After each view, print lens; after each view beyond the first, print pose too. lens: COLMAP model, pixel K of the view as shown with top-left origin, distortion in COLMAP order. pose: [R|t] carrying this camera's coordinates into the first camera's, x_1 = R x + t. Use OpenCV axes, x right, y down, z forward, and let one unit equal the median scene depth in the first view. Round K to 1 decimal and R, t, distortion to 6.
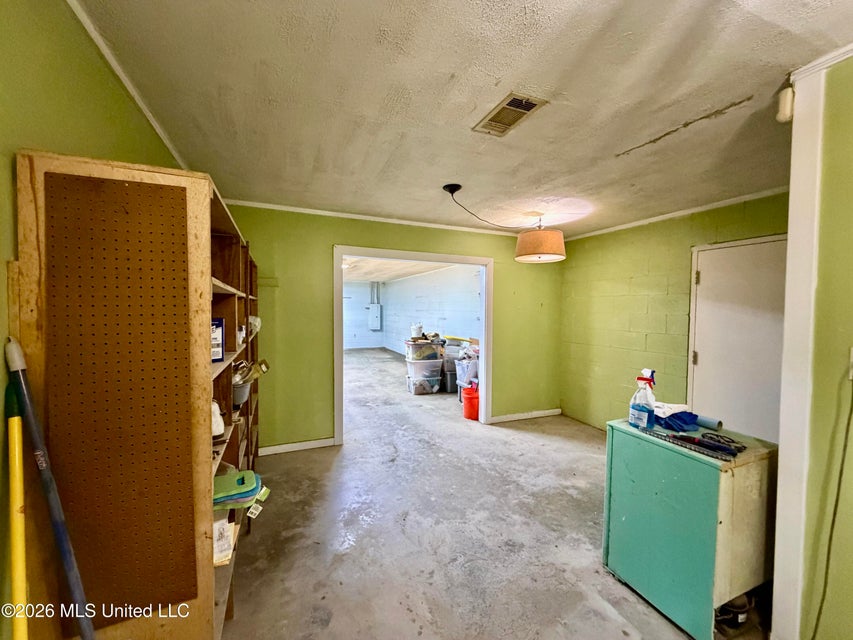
lens RADIAL K [[342.3, 0, 424.5], [0, 342.3, 319.6], [0, 0, 1]] dist [-0.009128, -0.000170]
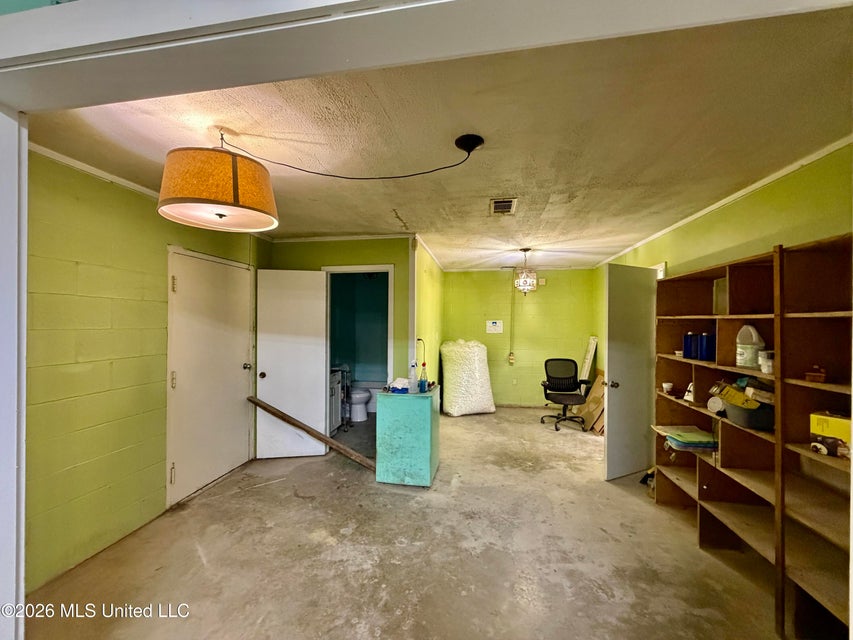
lens RADIAL K [[342.3, 0, 424.5], [0, 342.3, 319.6], [0, 0, 1]] dist [-0.009128, -0.000170]
pose [[-0.842093, -0.007870, 0.539275, -0.211281], [0.005911, 0.999699, 0.023821, -0.062697], [-0.539300, 0.023247, -0.841793, 1.656717]]
